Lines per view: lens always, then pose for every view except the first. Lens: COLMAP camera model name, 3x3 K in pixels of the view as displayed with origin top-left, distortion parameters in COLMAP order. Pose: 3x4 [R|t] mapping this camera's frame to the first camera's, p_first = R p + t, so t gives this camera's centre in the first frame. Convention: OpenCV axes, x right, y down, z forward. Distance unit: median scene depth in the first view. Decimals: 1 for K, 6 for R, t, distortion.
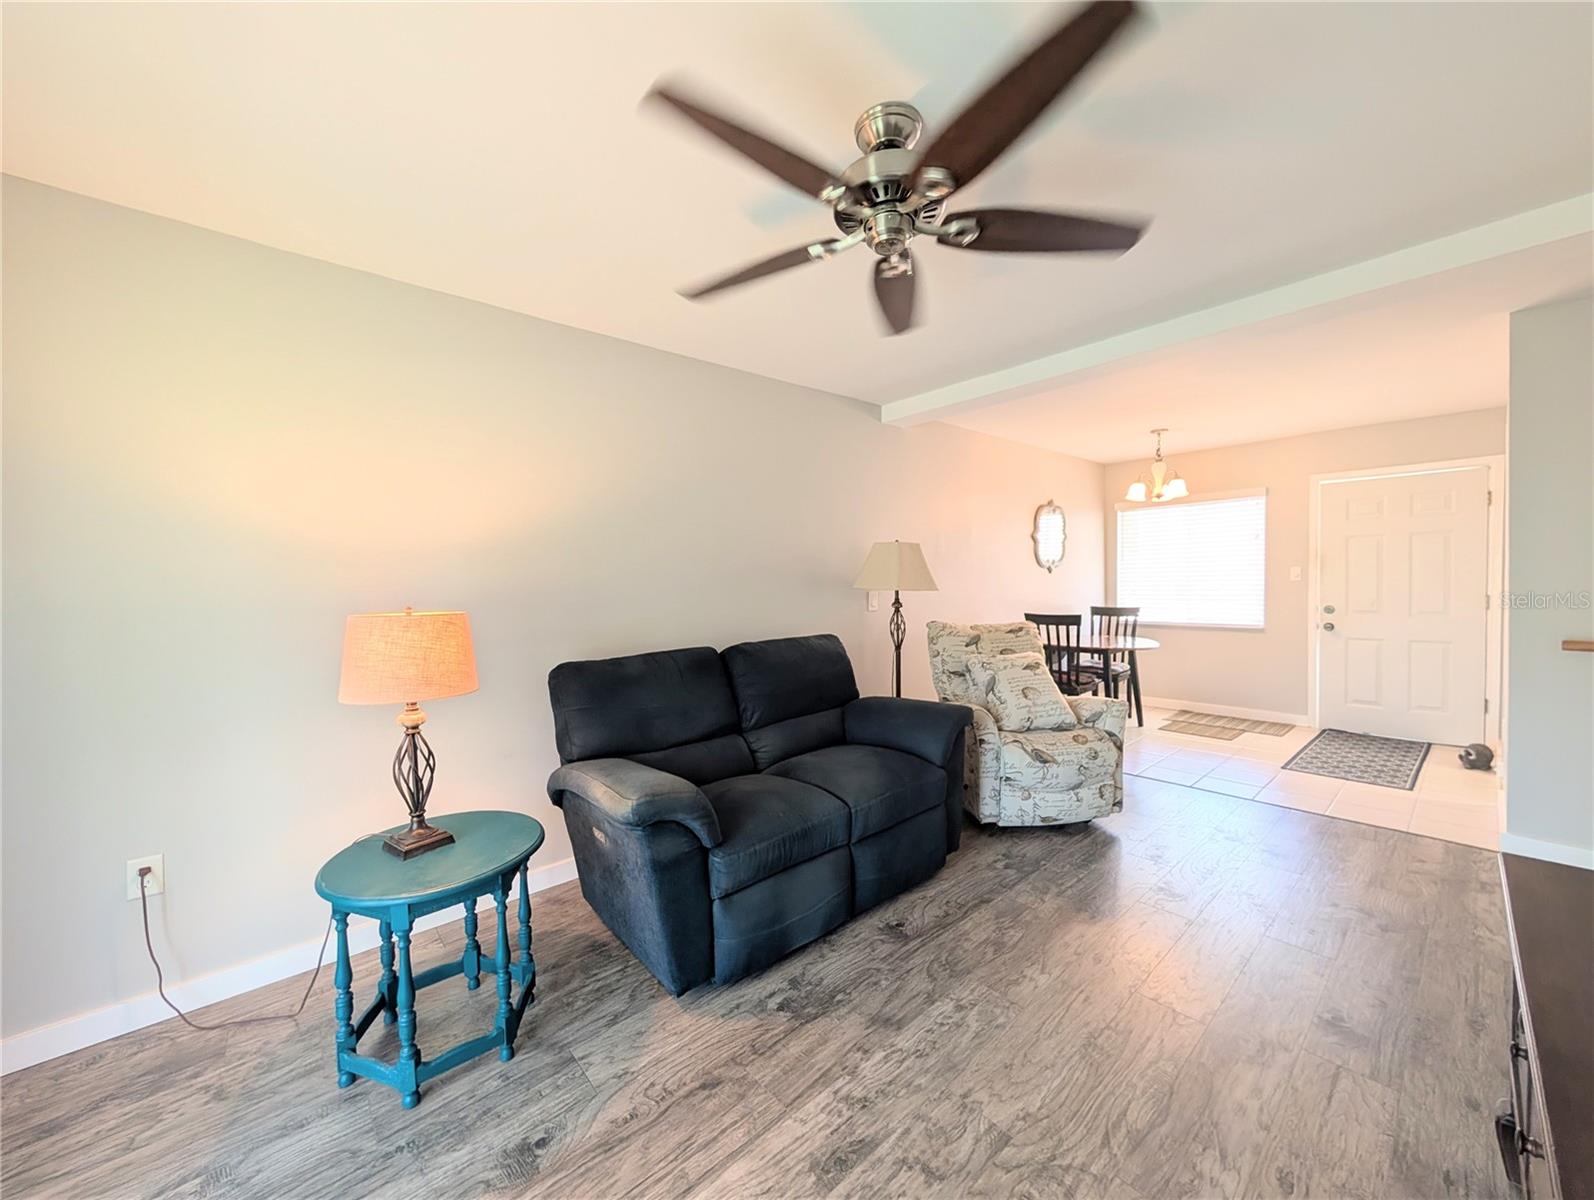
lens RADIAL K [[602.7, 0, 795.4], [0, 602.7, 601.7], [0, 0, 1]] dist [-0.000585, -0.000180]
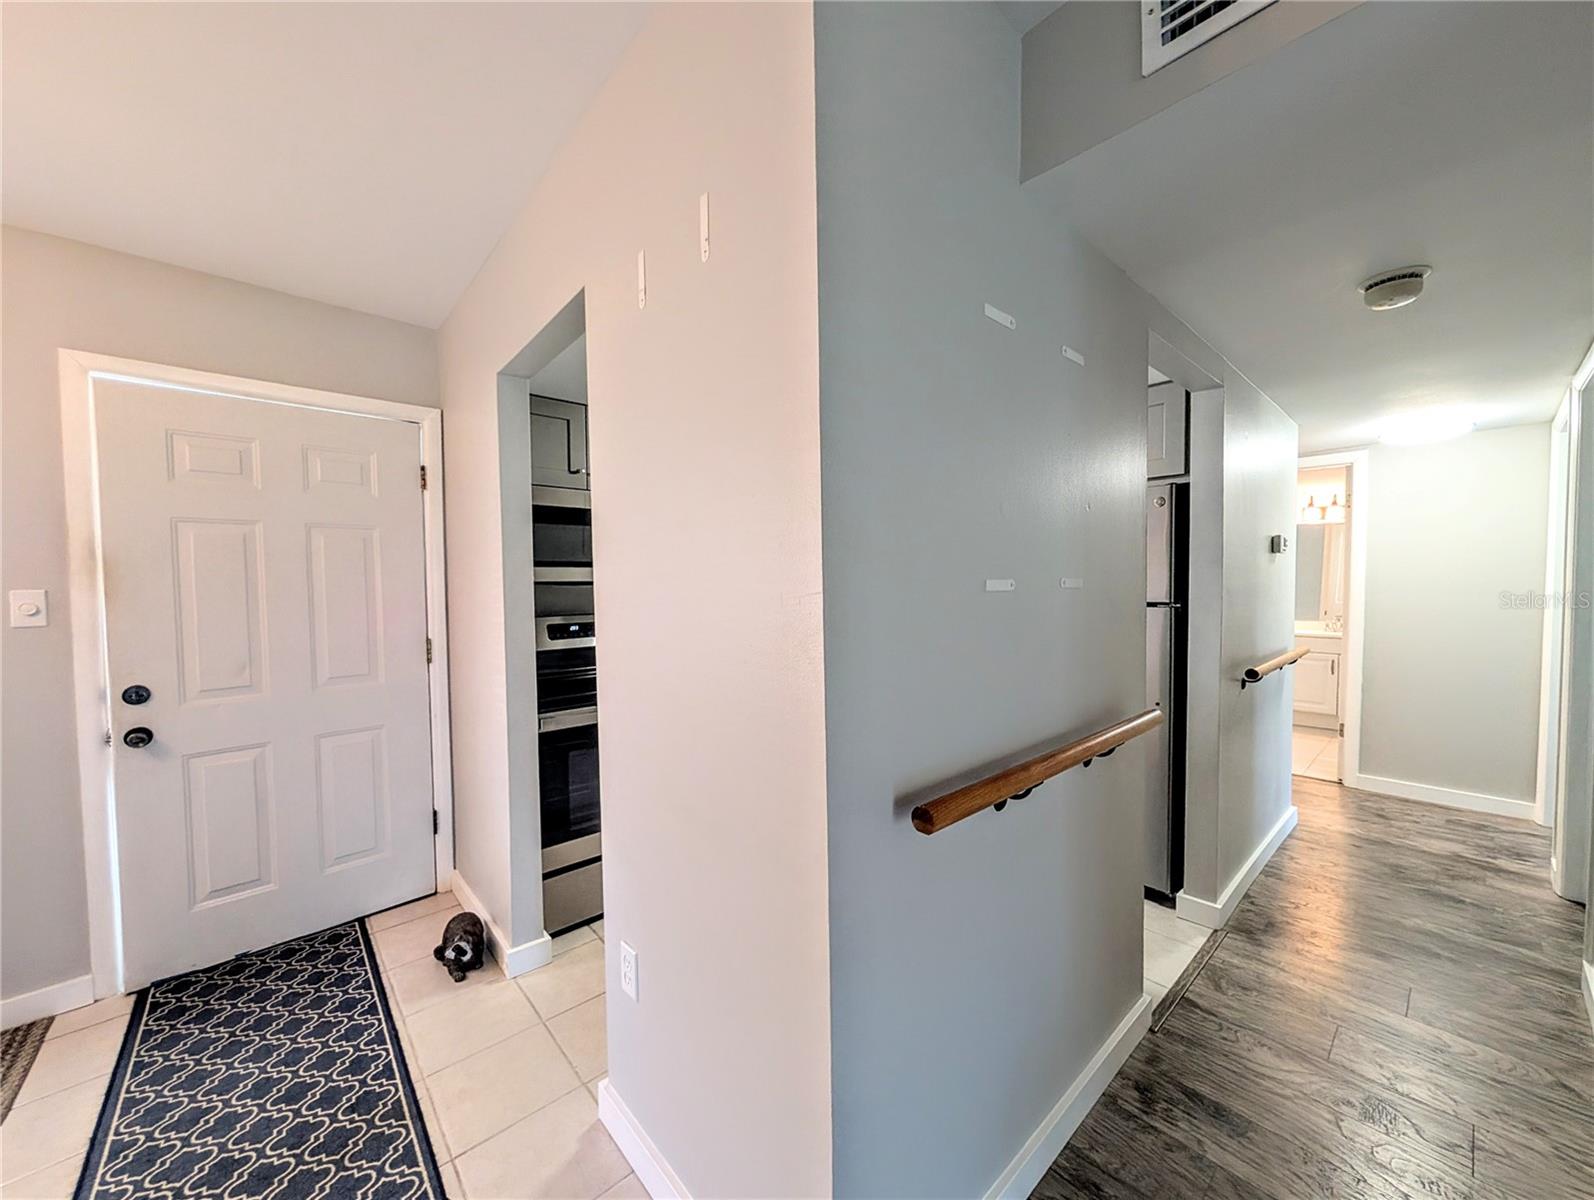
lens RADIAL K [[602.7, 0, 800.4], [0, 602.7, 598.6], [0, 0, 1]] dist [-0.000585, -0.000180]
pose [[-0.017324, -0.012628, 0.999770, 0.600094], [0.048004, 0.998757, 0.013447, -0.045287], [-0.998697, 0.048226, -0.016697, 0.704990]]
